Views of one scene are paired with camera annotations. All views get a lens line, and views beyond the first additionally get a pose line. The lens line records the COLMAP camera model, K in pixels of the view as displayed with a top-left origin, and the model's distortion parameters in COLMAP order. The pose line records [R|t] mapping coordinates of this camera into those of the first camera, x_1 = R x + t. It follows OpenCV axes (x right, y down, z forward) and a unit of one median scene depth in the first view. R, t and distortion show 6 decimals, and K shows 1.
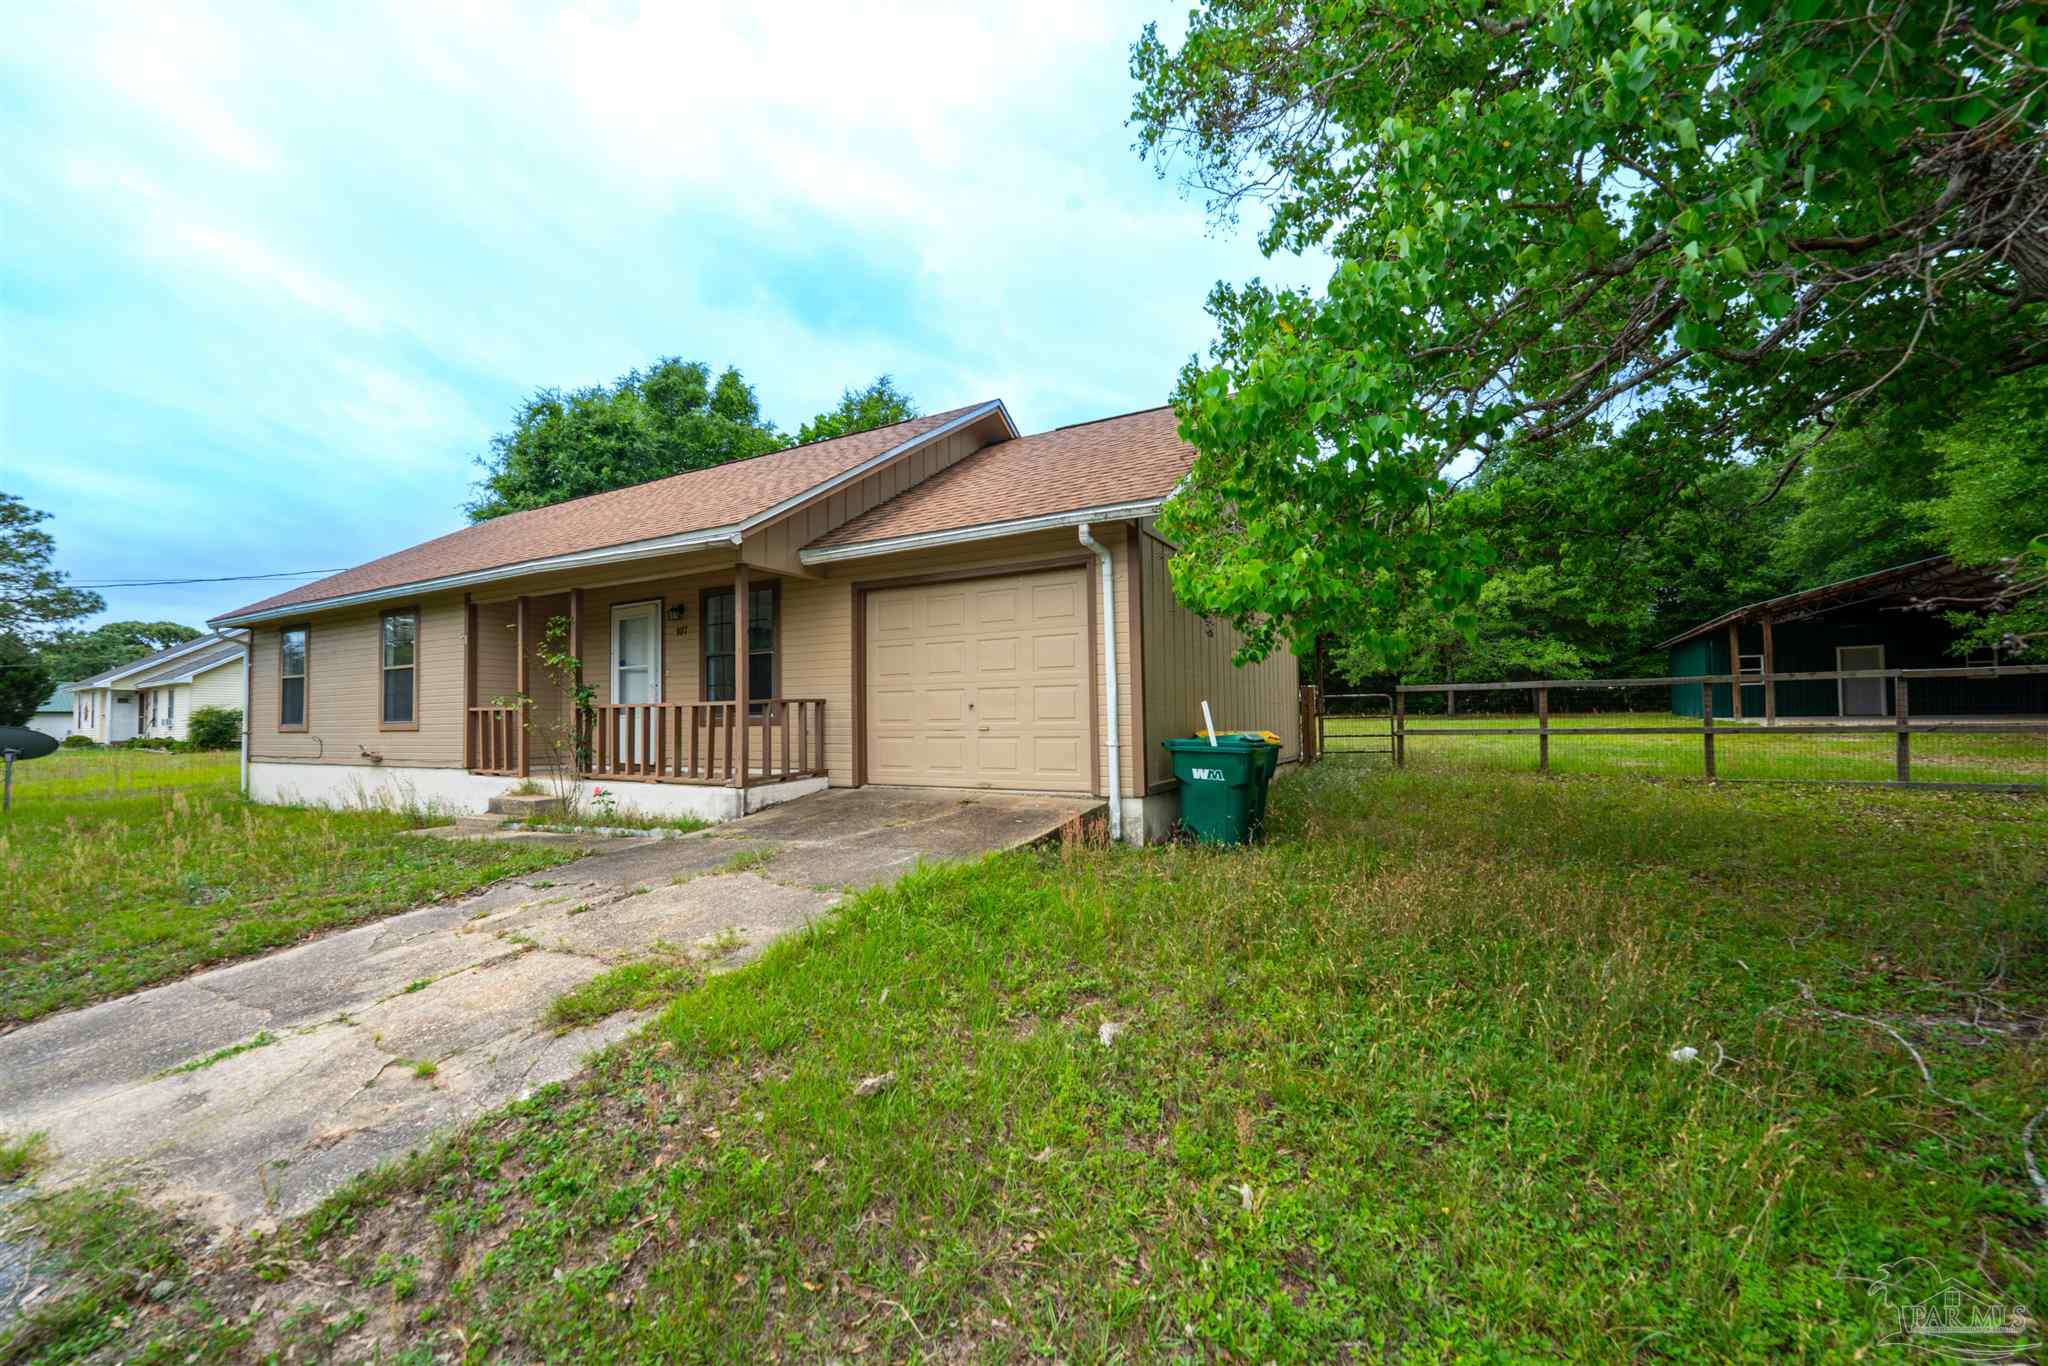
lens RADIAL K [[838.3, 0, 1028.1], [0, 838.3, 680.1], [0, 0, 1]] dist [-0.002468, -0.000520]
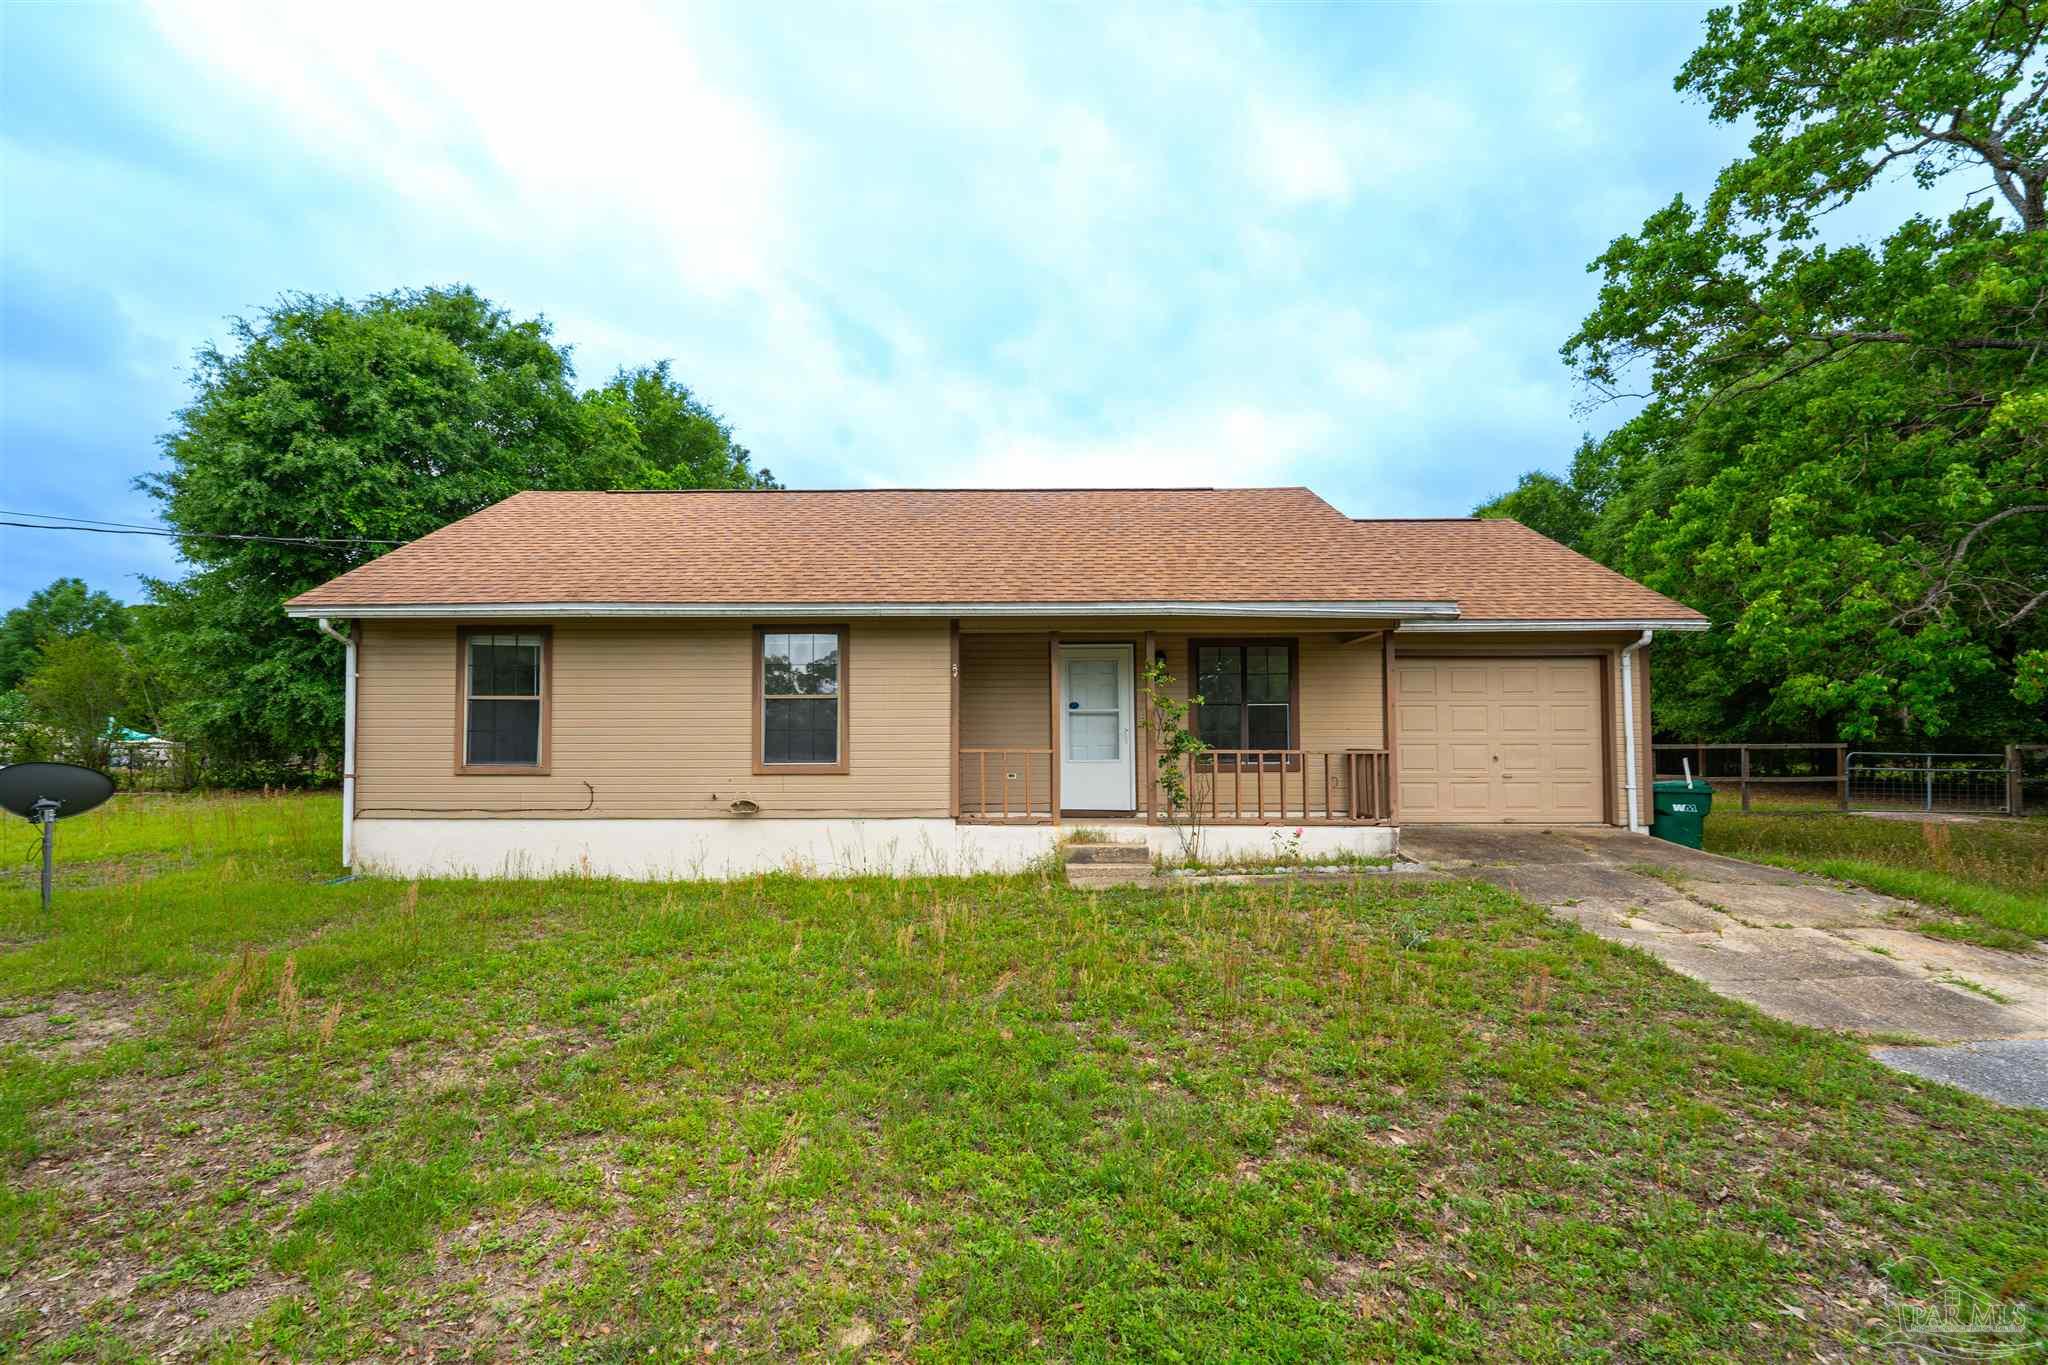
lens RADIAL K [[867.6, 0, 1024.9], [0, 867.6, 757.4], [0, 0, 1]] dist [0.000218, -0.000055]
pose [[0.865864, 0.018607, 0.499933, -1.190416], [-0.034198, 0.999172, 0.022043, 0.022549], [-0.499109, -0.036183, 0.865783, 0.198579]]
